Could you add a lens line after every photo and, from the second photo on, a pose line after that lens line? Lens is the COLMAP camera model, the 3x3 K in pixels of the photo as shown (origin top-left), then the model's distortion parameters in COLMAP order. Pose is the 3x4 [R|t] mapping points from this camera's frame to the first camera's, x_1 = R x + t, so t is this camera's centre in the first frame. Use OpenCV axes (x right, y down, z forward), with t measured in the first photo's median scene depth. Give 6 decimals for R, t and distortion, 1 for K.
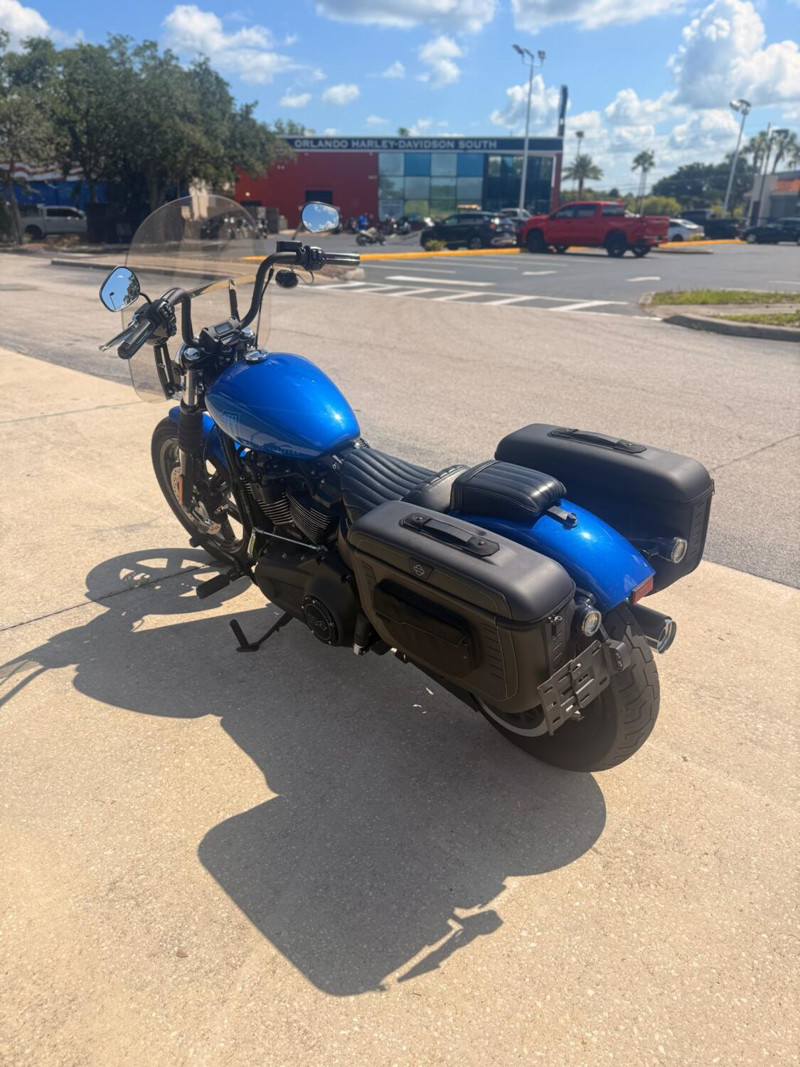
lens RADIAL K [[753.4, 0, 401.0], [0, 753.4, 538.4], [0, 0, 1]] dist [0.009395, -0.011220]
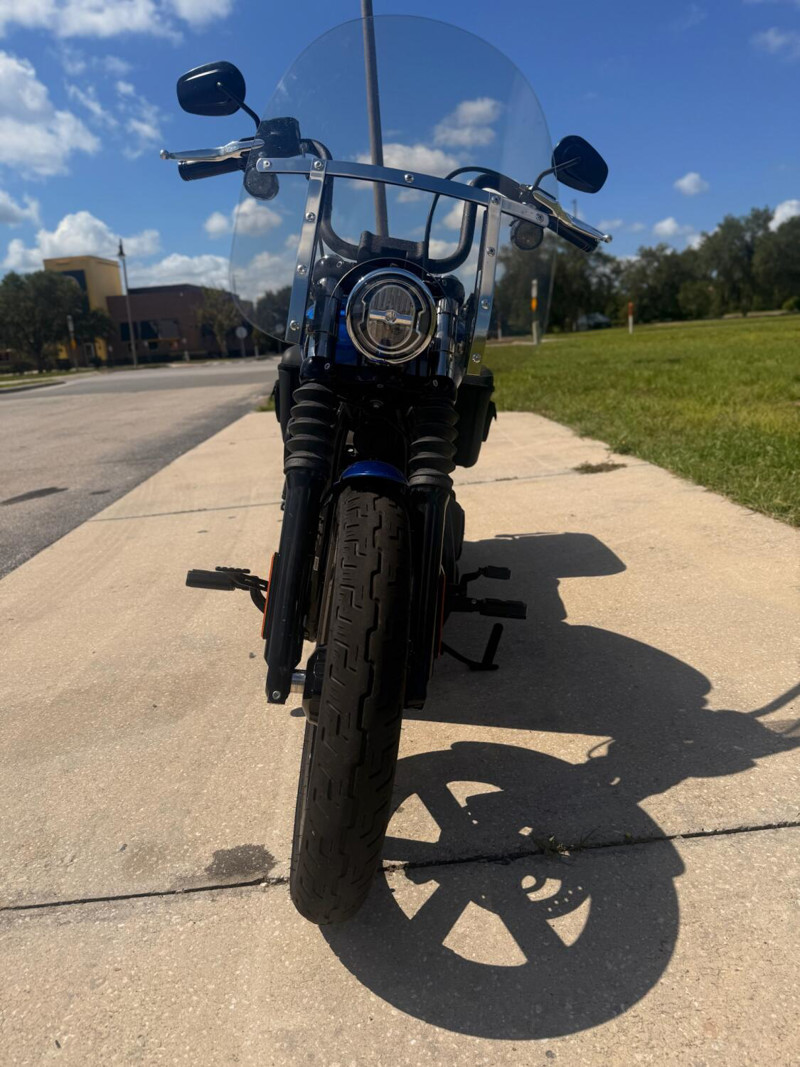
lens RADIAL K [[753.4, 0, 399.5], [0, 753.4, 531.8], [0, 0, 1]] dist [0.009395, -0.011220]
pose [[-0.727708, -0.129157, 0.673616, -0.598717], [0.335638, 0.789430, 0.513953, -0.362863], [-0.598153, 0.600099, -0.531125, 1.285312]]
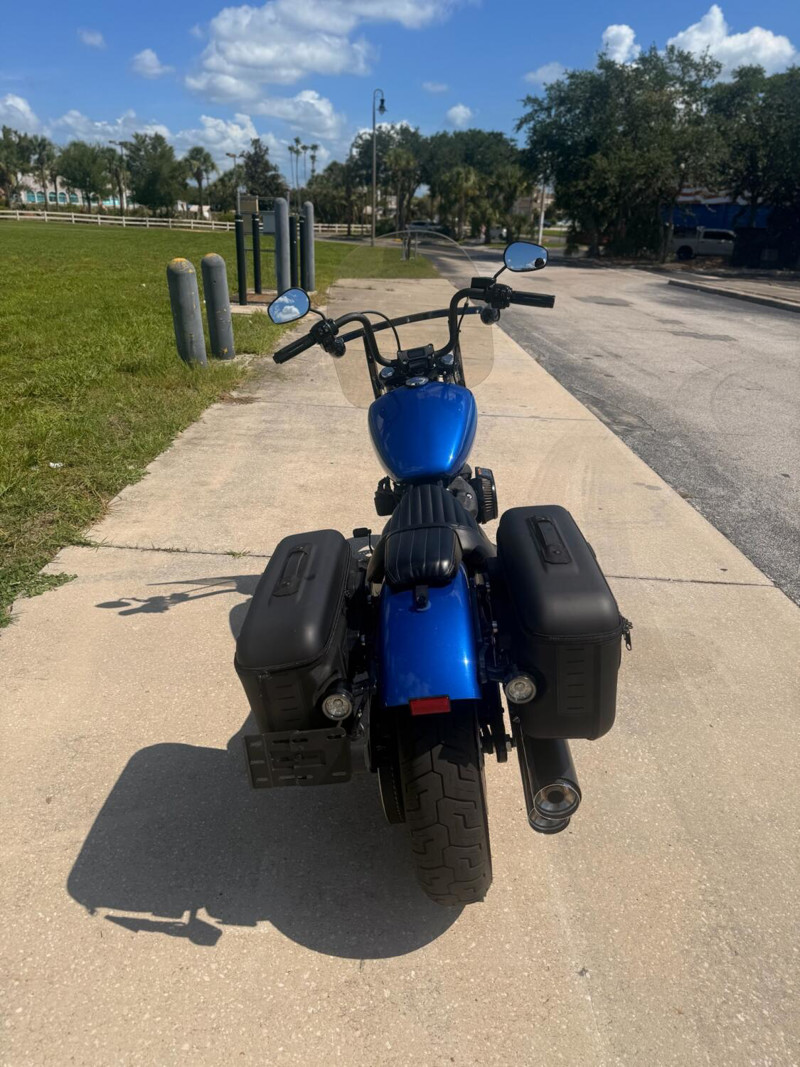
lens RADIAL K [[753.4, 0, 405.7], [0, 753.4, 537.0], [0, 0, 1]] dist [0.009395, -0.011220]
pose [[0.706499, 0.297832, -0.641993, 0.464202], [-0.314925, 0.944678, 0.091685, -0.107356], [0.633783, 0.137404, 0.761209, 0.179690]]
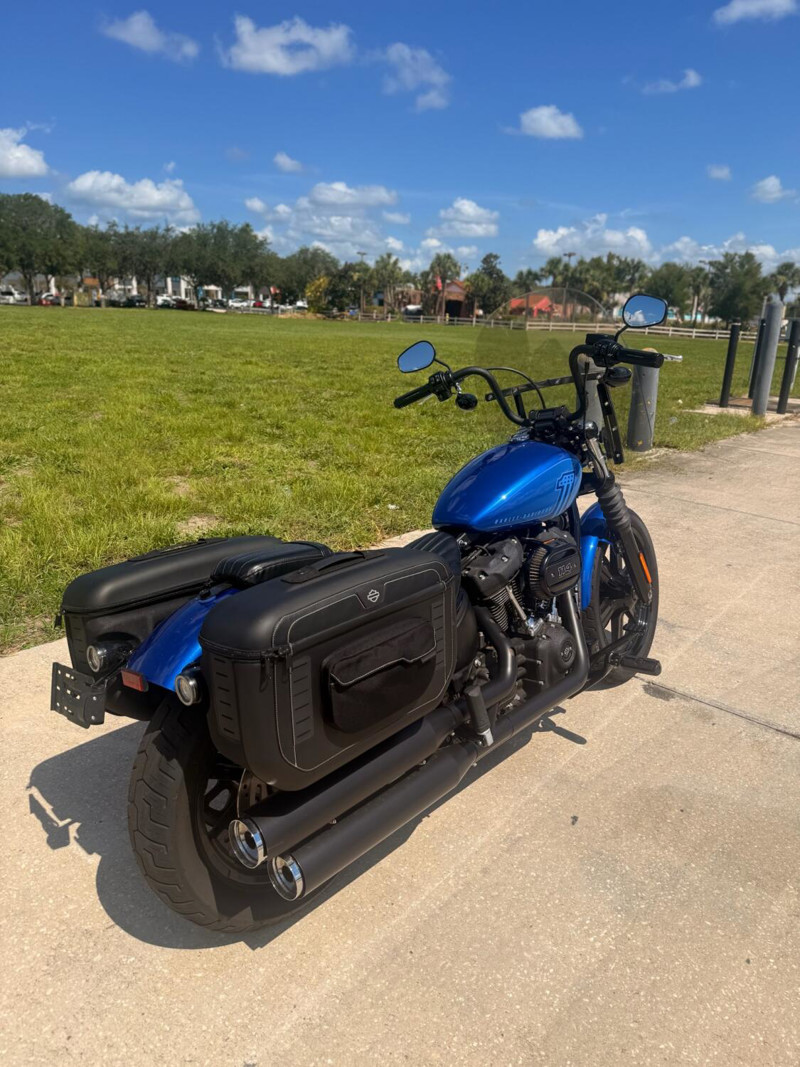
lens RADIAL K [[753.4, 0, 406.2], [0, 753.4, 533.4], [0, 0, 1]] dist [0.009395, -0.011220]
pose [[0.085741, 0.286163, -0.954337, 0.675638], [-0.434702, 0.872628, 0.222607, -0.248485], [0.896483, 0.395766, 0.199216, 0.611660]]
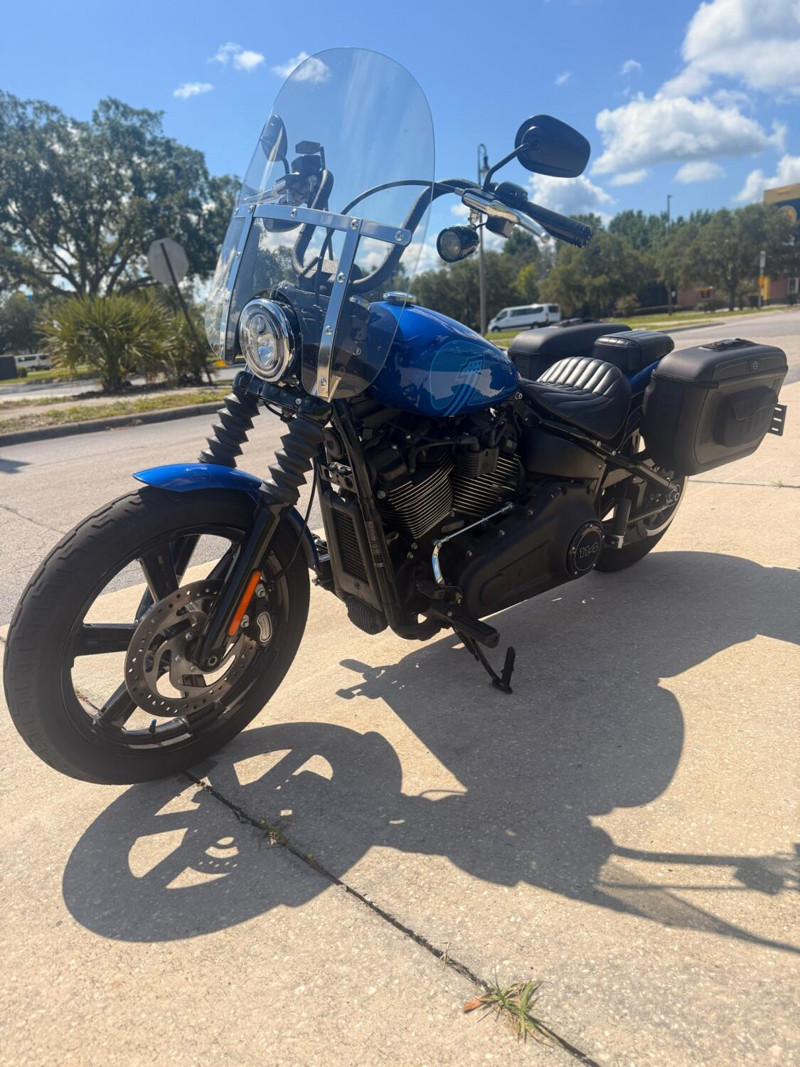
lens RADIAL K [[753.4, 0, 403.4], [0, 753.4, 540.4], [0, 0, 1]] dist [0.009395, -0.011220]
pose [[0.036047, -0.280324, 0.959228, -0.816102], [0.479358, 0.847072, 0.229534, -0.179563], [-0.876879, 0.451539, 0.164910, 0.840163]]
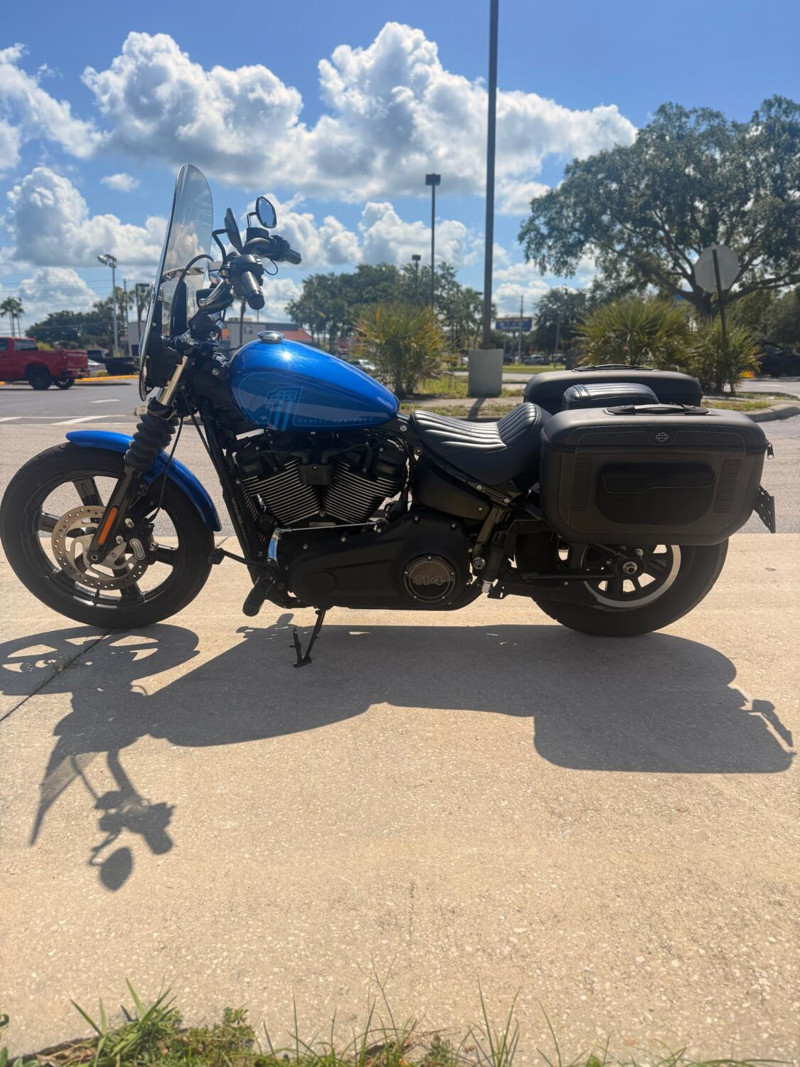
lens RADIAL K [[753.4, 0, 401.0], [0, 753.4, 536.2], [0, 0, 1]] dist [0.009395, -0.011220]
pose [[0.728307, -0.167211, 0.664537, -0.633858], [0.281449, 0.957192, -0.067607, 0.090585], [-0.624785, 0.236272, 0.744190, 0.218970]]
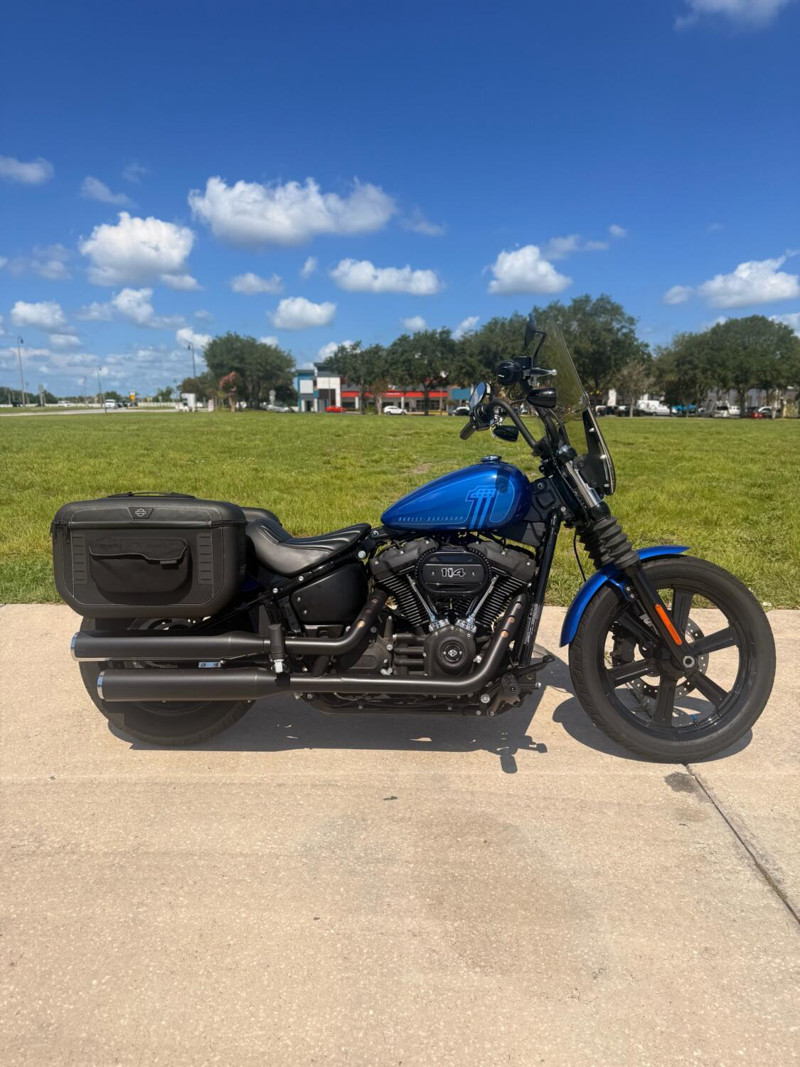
lens RADIAL K [[753.4, 0, 404.3], [0, 753.4, 541.1], [0, 0, 1]] dist [0.009395, -0.011220]
pose [[-0.714141, 0.116981, -0.690158, 0.559624], [-0.286869, 0.850434, 0.440986, -0.496493], [0.638520, 0.512911, -0.573772, 1.366006]]
